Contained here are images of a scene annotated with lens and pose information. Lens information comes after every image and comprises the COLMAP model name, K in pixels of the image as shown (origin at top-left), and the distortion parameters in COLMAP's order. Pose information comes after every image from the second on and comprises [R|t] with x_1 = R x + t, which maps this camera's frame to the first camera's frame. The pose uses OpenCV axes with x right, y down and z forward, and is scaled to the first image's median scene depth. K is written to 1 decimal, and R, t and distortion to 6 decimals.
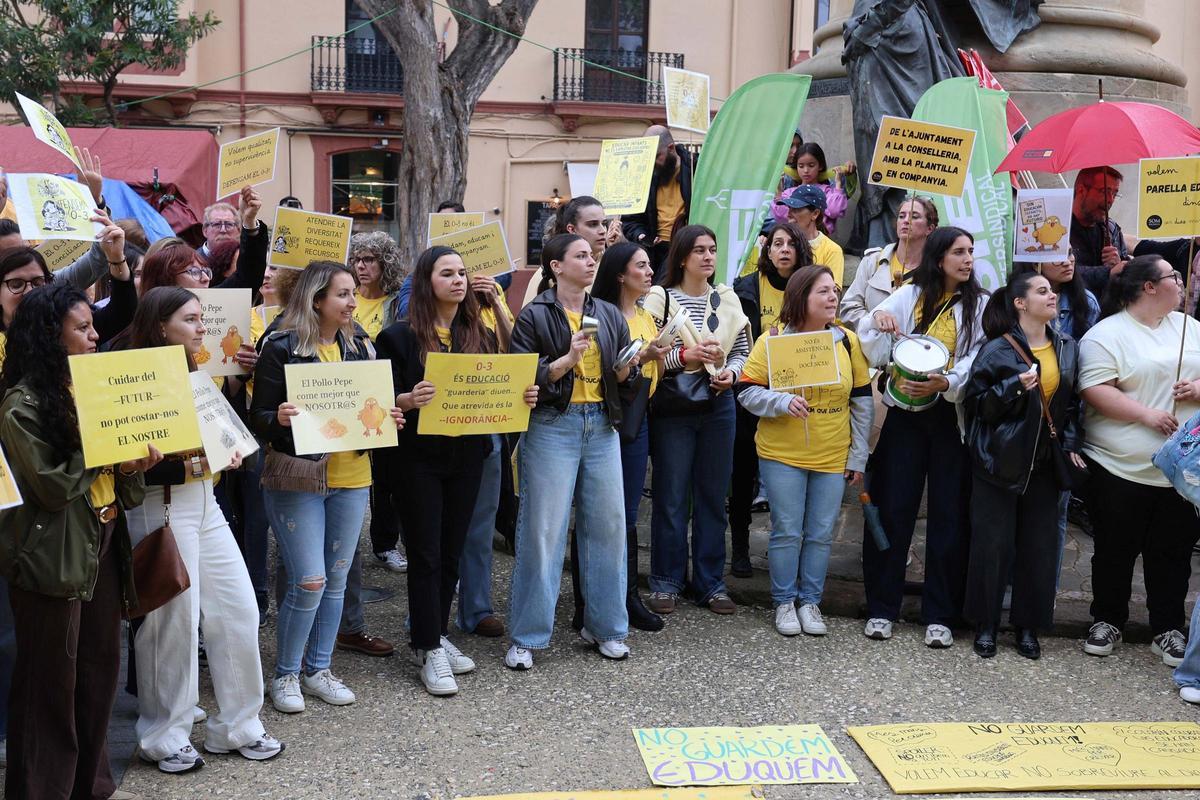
lens RADIAL K [[1491.2, 0, 601.0], [0, 1491.2, 390.3], [0, 0, 1]] dist [0.012123, 0.000000]
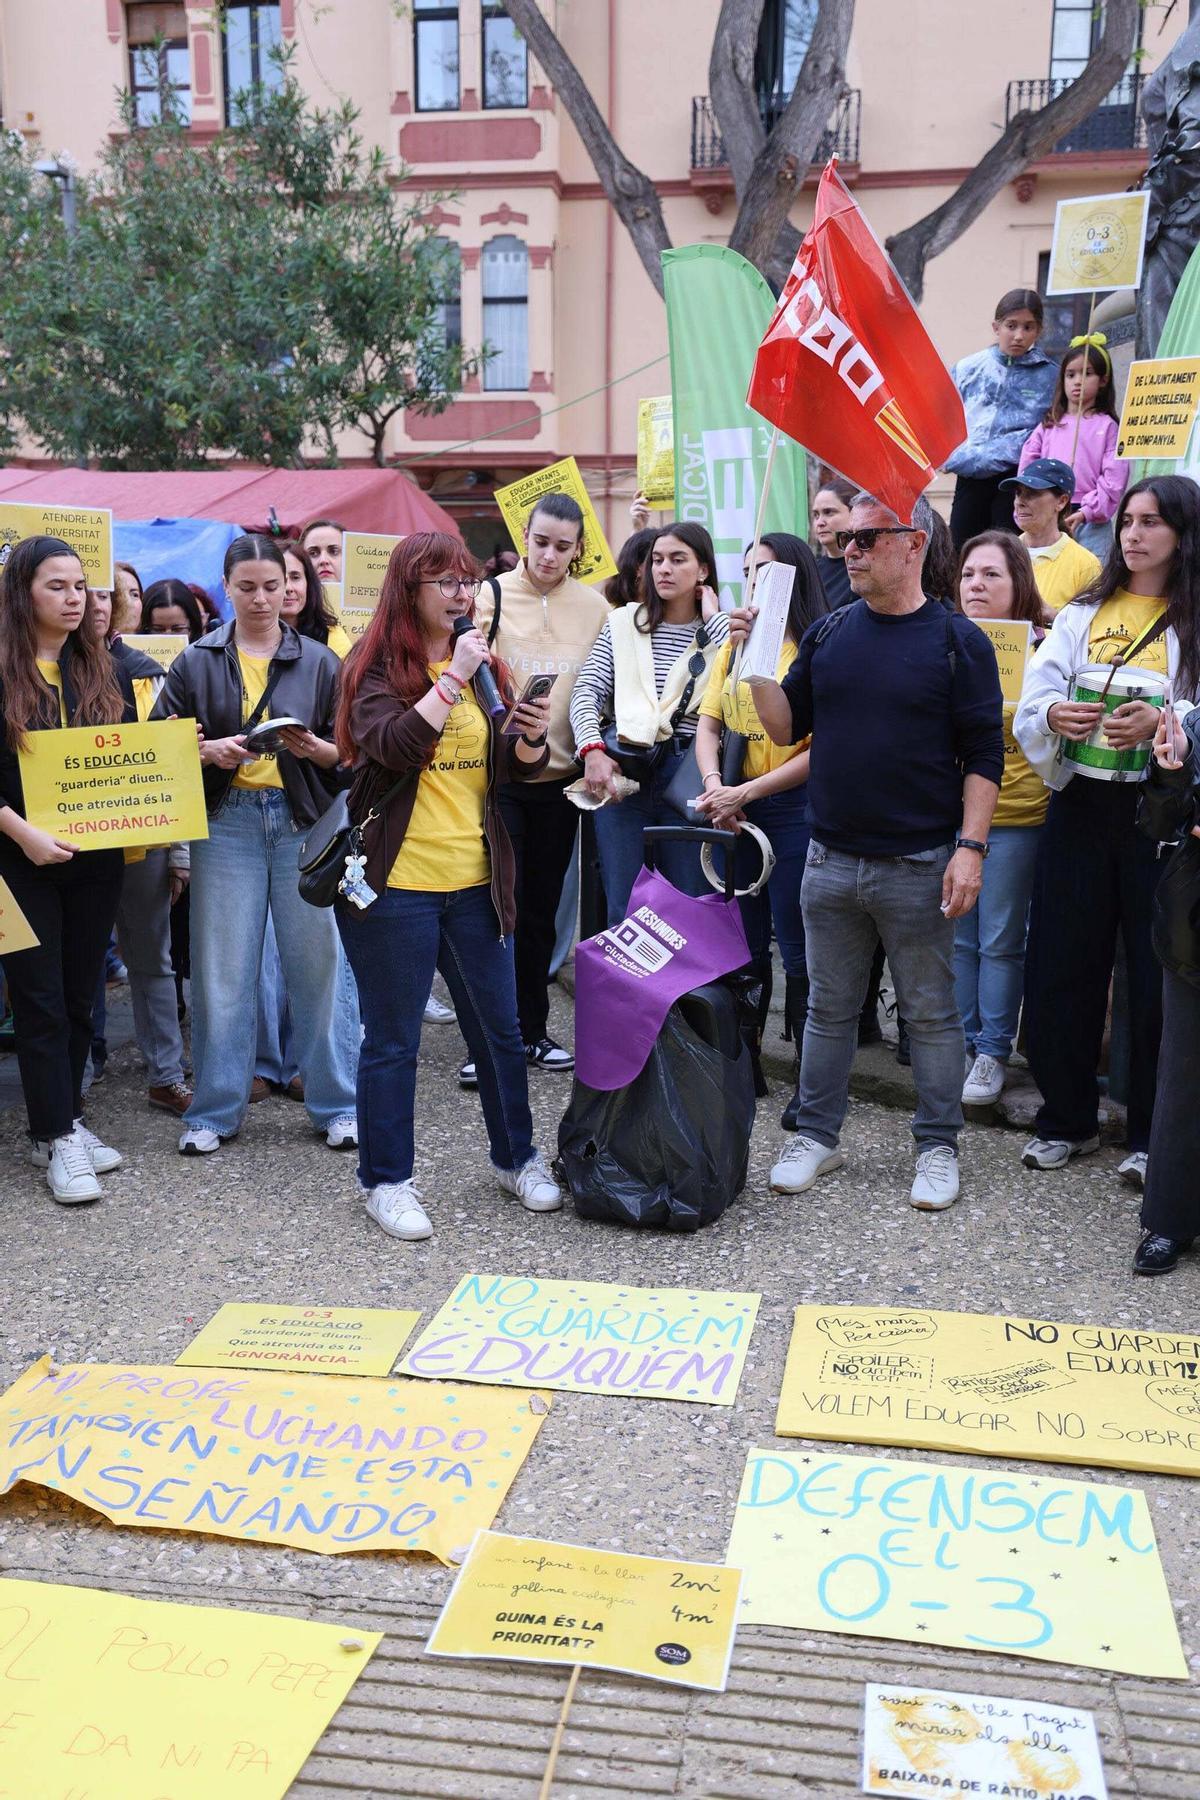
lens RADIAL K [[1701.4, 0, 593.2], [0, 1701.4, 909.2], [0, 0, 1]] dist [0.063114, 0.000000]
pose [[0.951531, 0.028494, -0.306229, 0.178167], [-0.012630, 0.998479, 0.053662, 0.017670], [0.307292, -0.047194, 0.950444, 0.195284]]
